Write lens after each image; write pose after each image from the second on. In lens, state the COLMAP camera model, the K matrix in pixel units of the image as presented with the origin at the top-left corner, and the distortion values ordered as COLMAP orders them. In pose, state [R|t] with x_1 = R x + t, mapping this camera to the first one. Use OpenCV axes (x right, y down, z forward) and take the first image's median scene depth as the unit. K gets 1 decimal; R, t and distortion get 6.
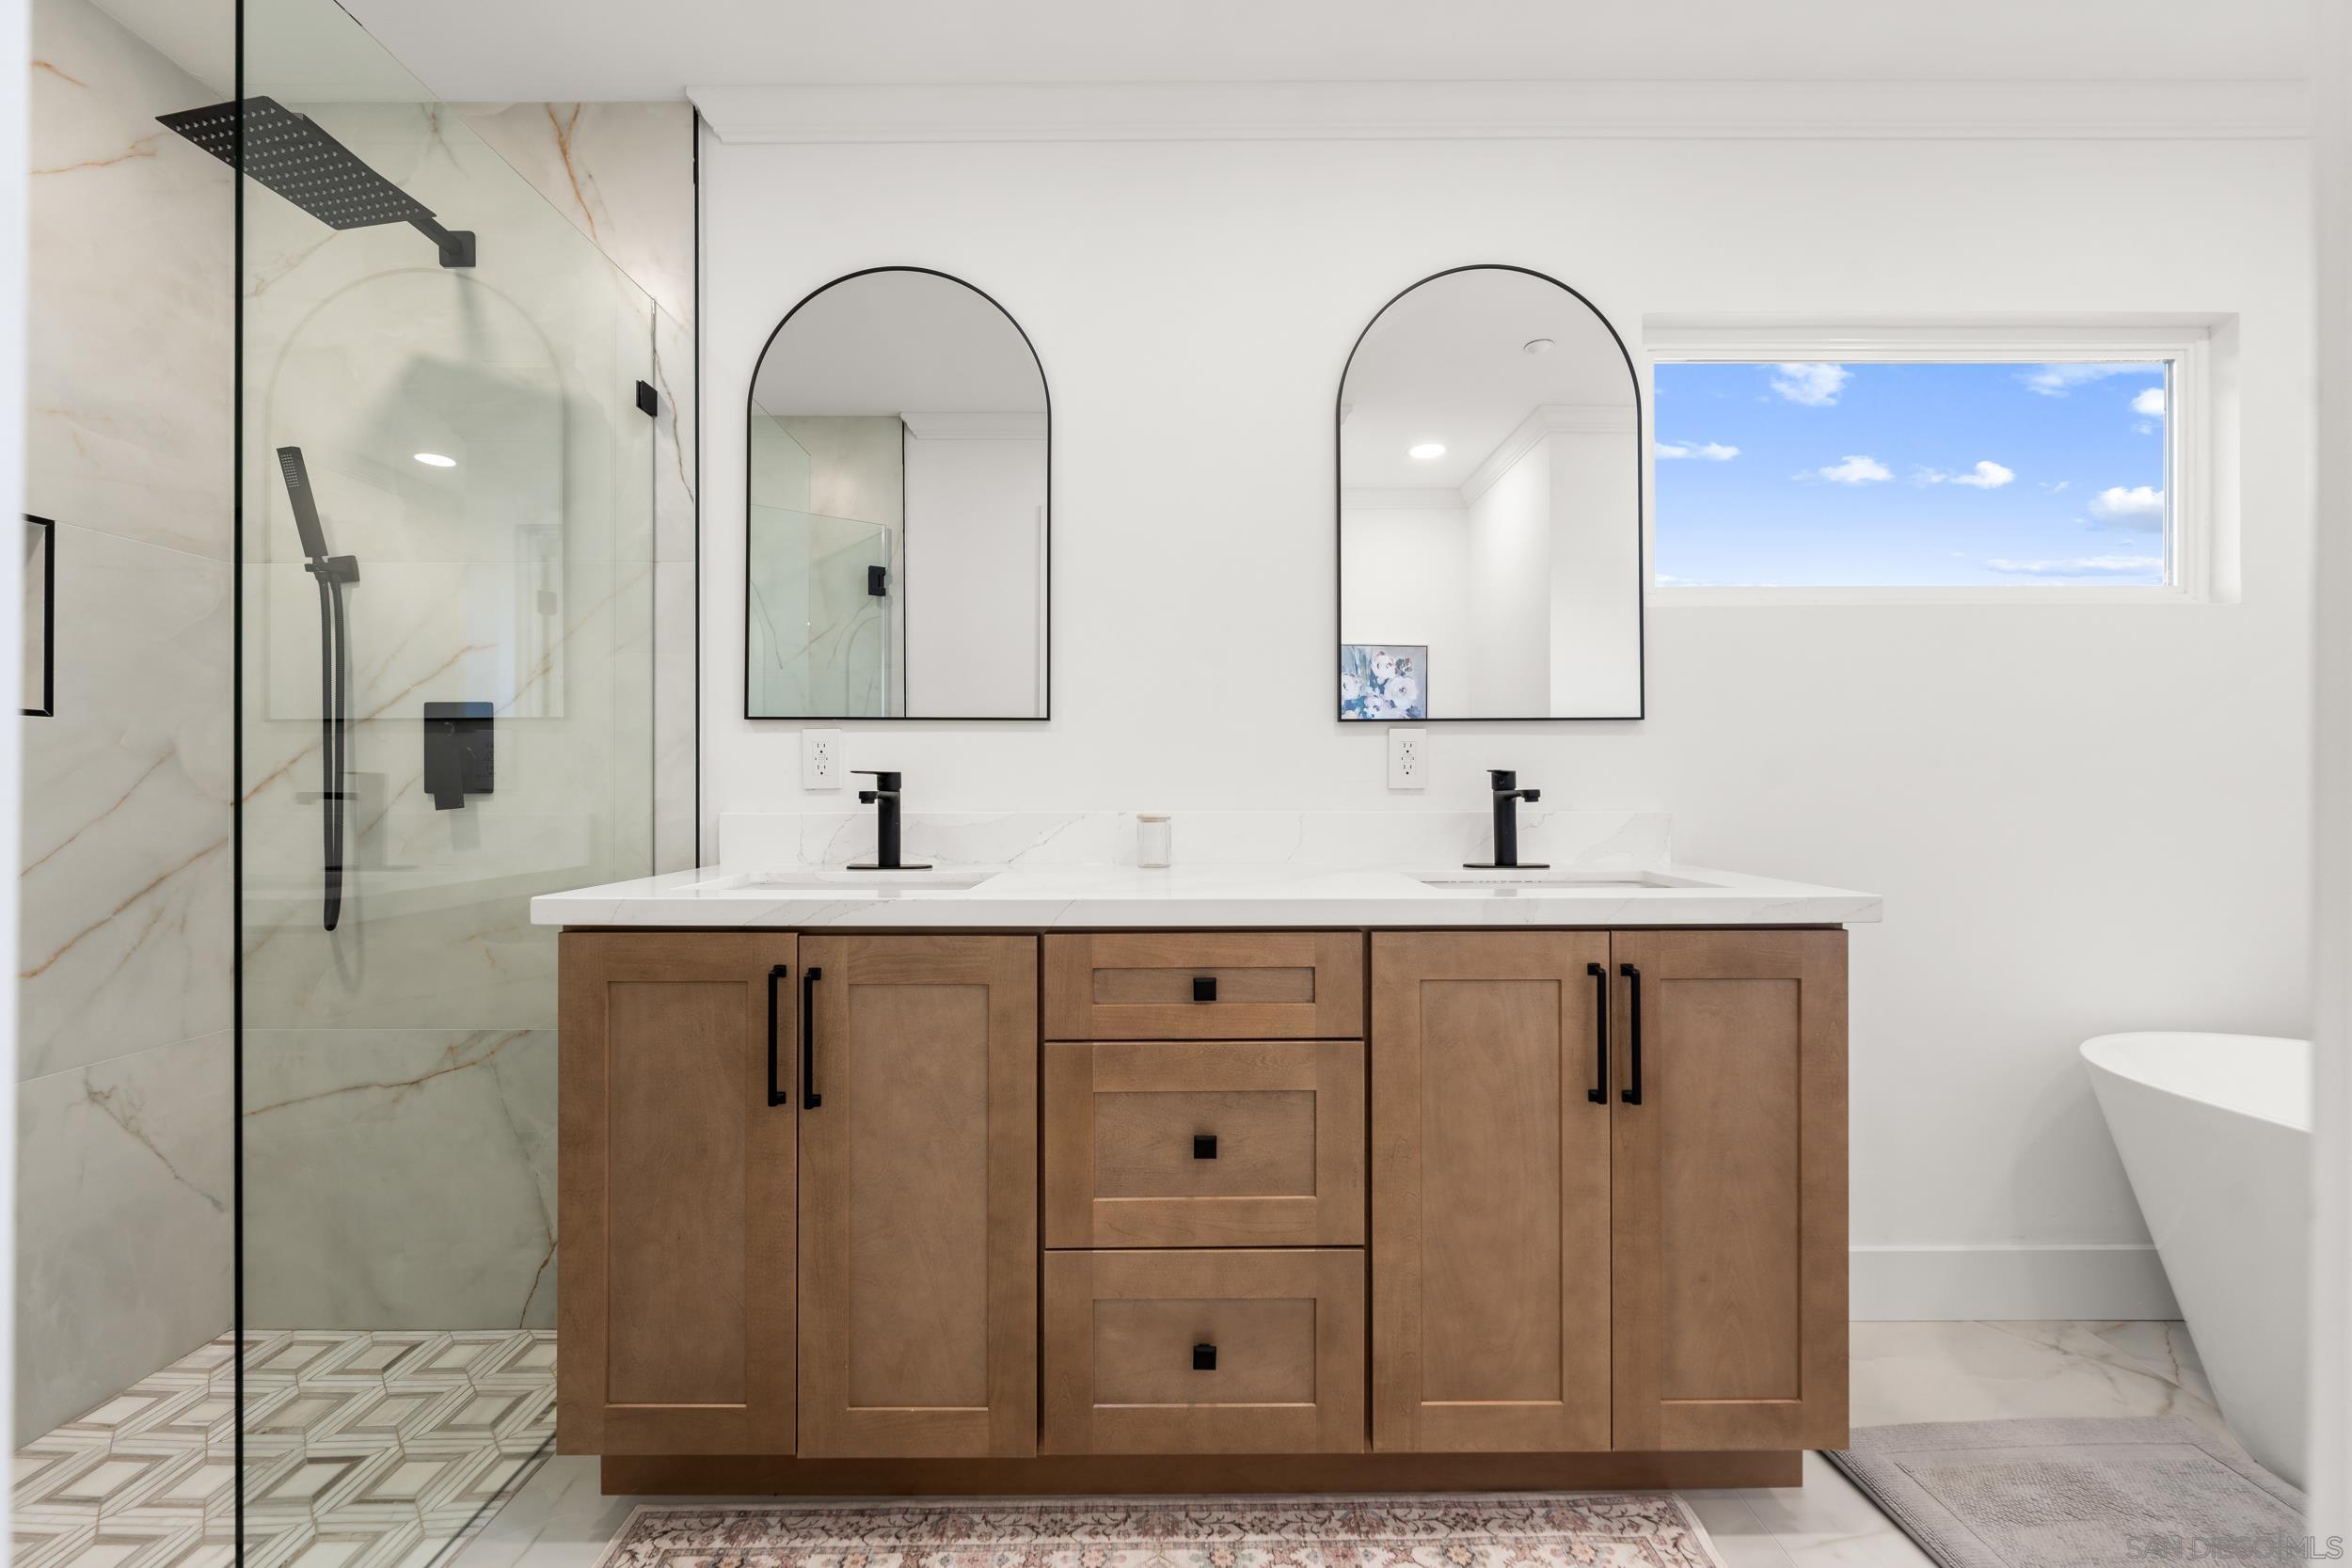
lens RADIAL K [[956.2, 0, 1172.3], [0, 956.2, 786.4], [0, 0, 1]] dist [-0.000804, 0.000594]
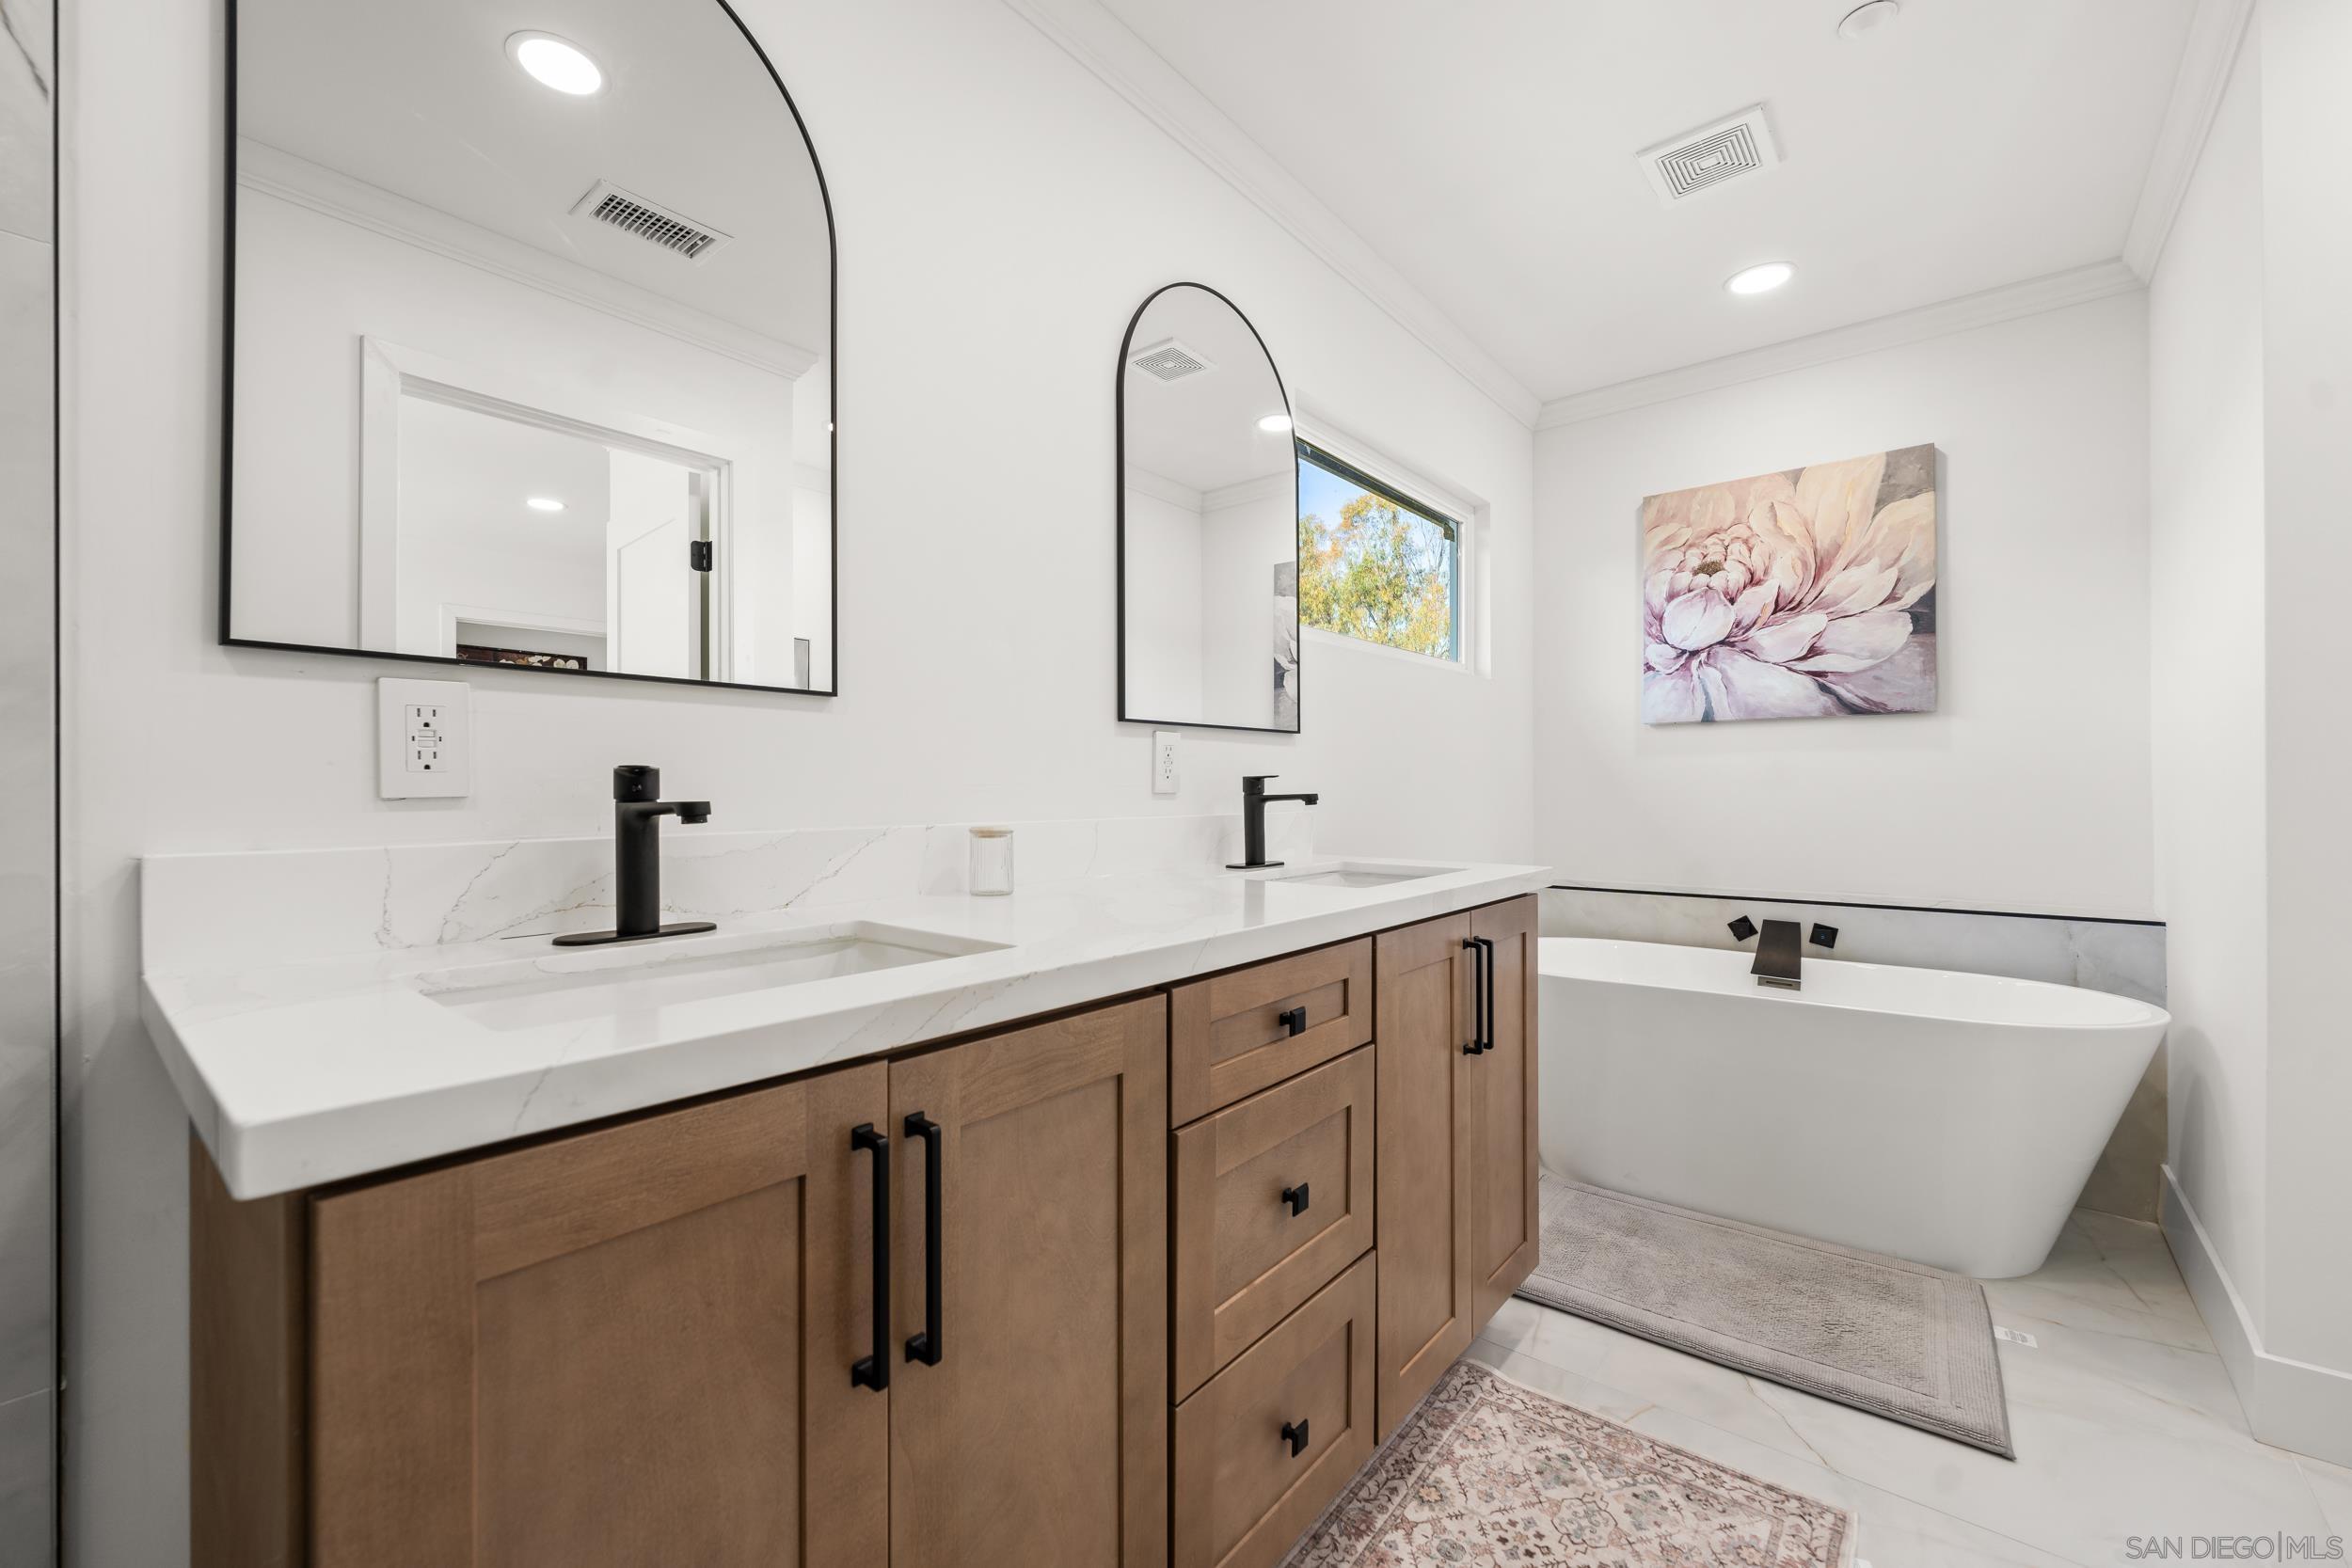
lens RADIAL K [[956.2, 0, 1174.7], [0, 956.2, 790.9], [0, 0, 1]] dist [-0.000804, 0.000594]
pose [[0.636636, -0.002155, 0.771162, -0.703660], [0.000591, 0.999997, 0.002306, -0.003254], [-0.771165, -0.001012, 0.636635, 0.512377]]
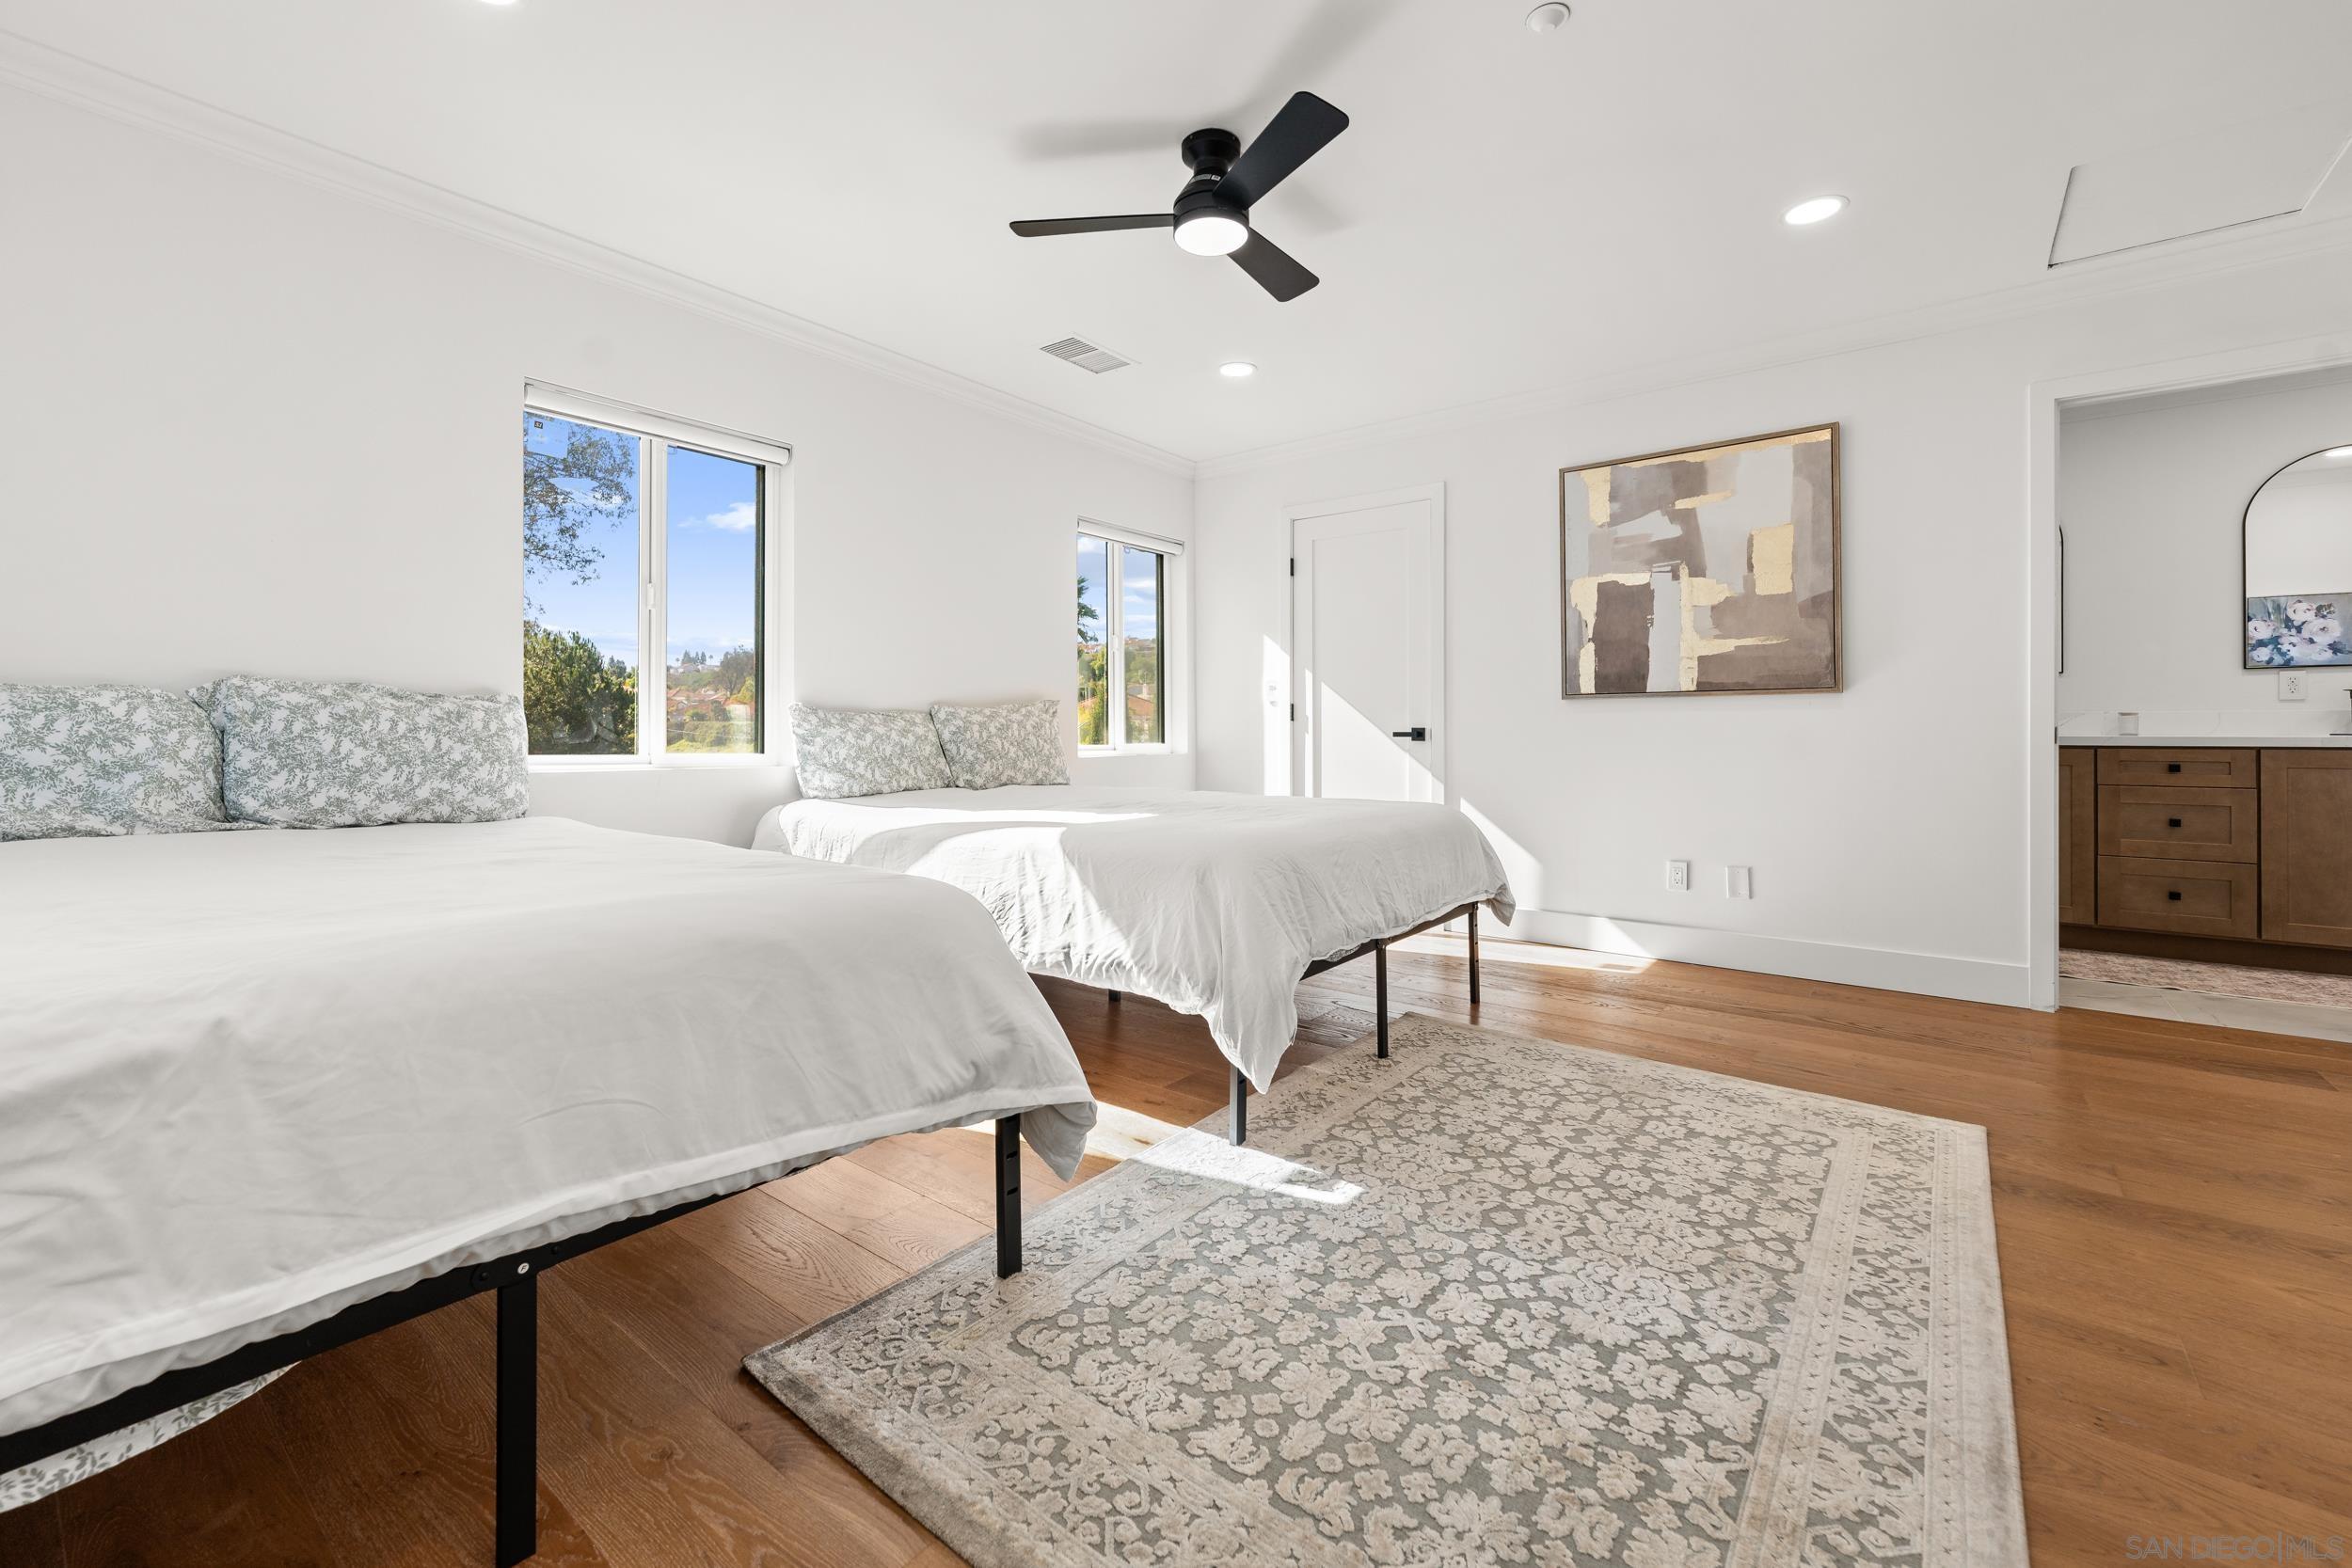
lens RADIAL K [[956.2, 0, 1188.0], [0, 956.2, 736.7], [0, 0, 1]] dist [-0.000804, 0.000594]
pose [[0.787046, -0.000530, -0.616894, -0.517659], [0.000953, 0.999999, 0.000357, 0.110800], [0.616893, -0.000869, 0.787046, -3.038380]]
